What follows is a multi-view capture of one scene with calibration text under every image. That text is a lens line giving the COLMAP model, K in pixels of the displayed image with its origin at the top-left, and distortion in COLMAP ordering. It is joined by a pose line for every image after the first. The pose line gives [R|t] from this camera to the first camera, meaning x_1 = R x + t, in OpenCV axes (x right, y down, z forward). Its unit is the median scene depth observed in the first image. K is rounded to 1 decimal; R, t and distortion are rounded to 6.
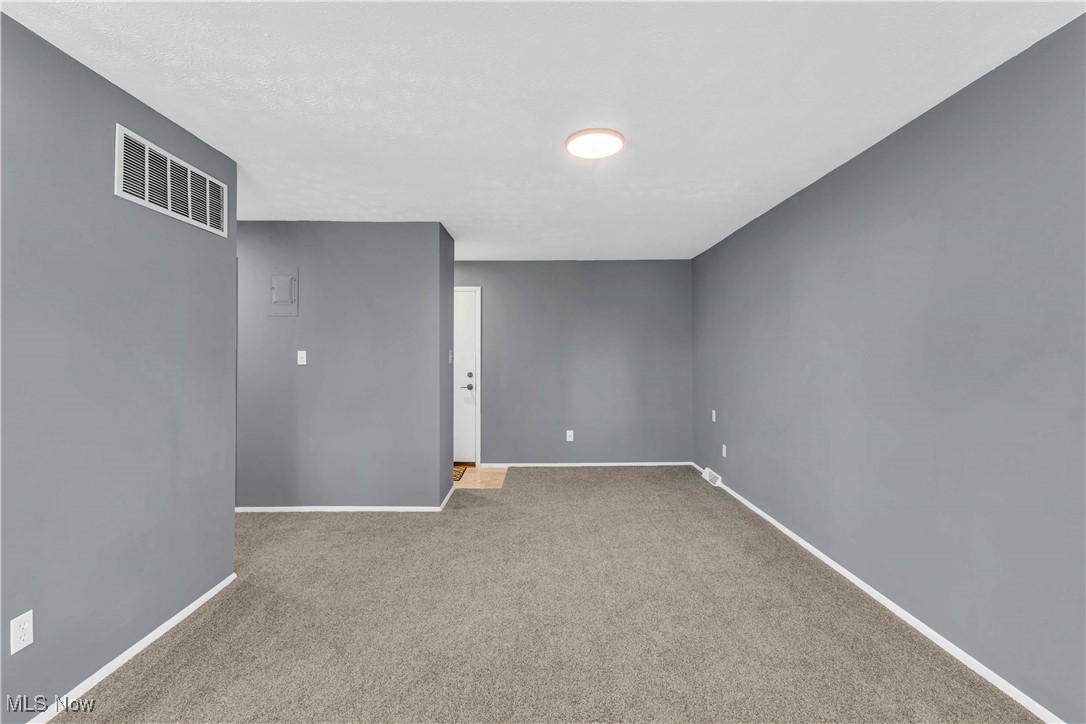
lens RADIAL K [[470.1, 0, 541.3], [0, 470.1, 343.8], [0, 0, 1]] dist [0.007605, -0.001815]
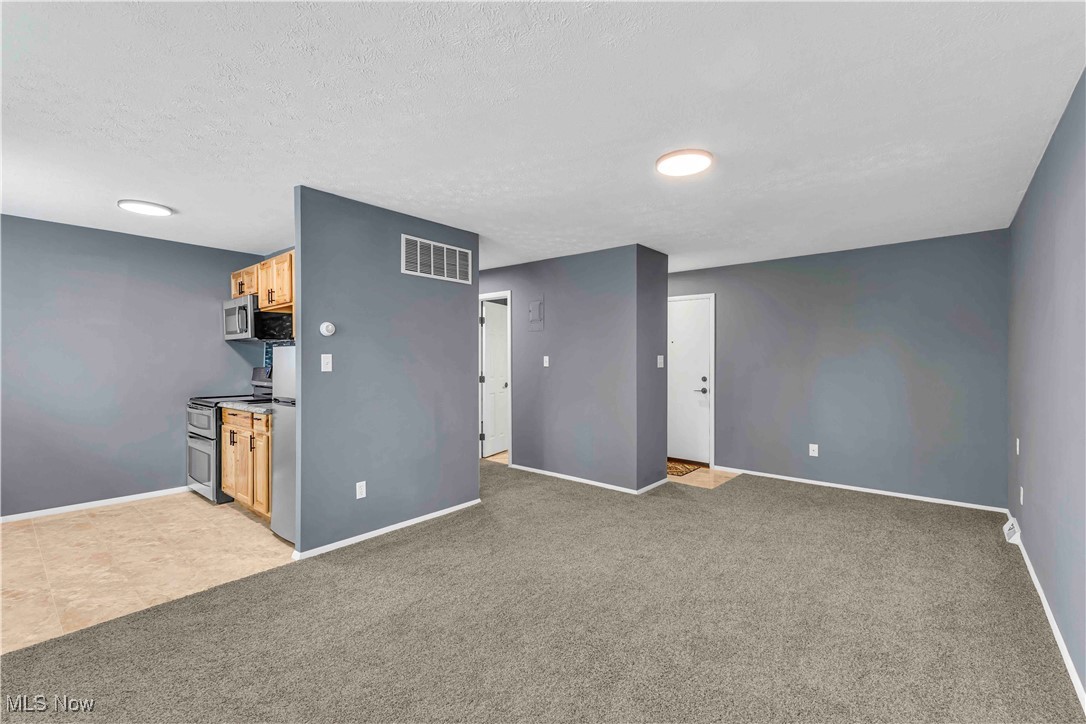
lens RADIAL K [[470.1, 0, 547.8], [0, 470.1, 358.6], [0, 0, 1]] dist [0.007605, -0.001815]
pose [[0.757207, 0.004526, -0.653160, 0.427978], [0.011045, 0.999744, 0.019733, -0.005102], [0.653082, -0.022156, 0.756963, -0.016589]]
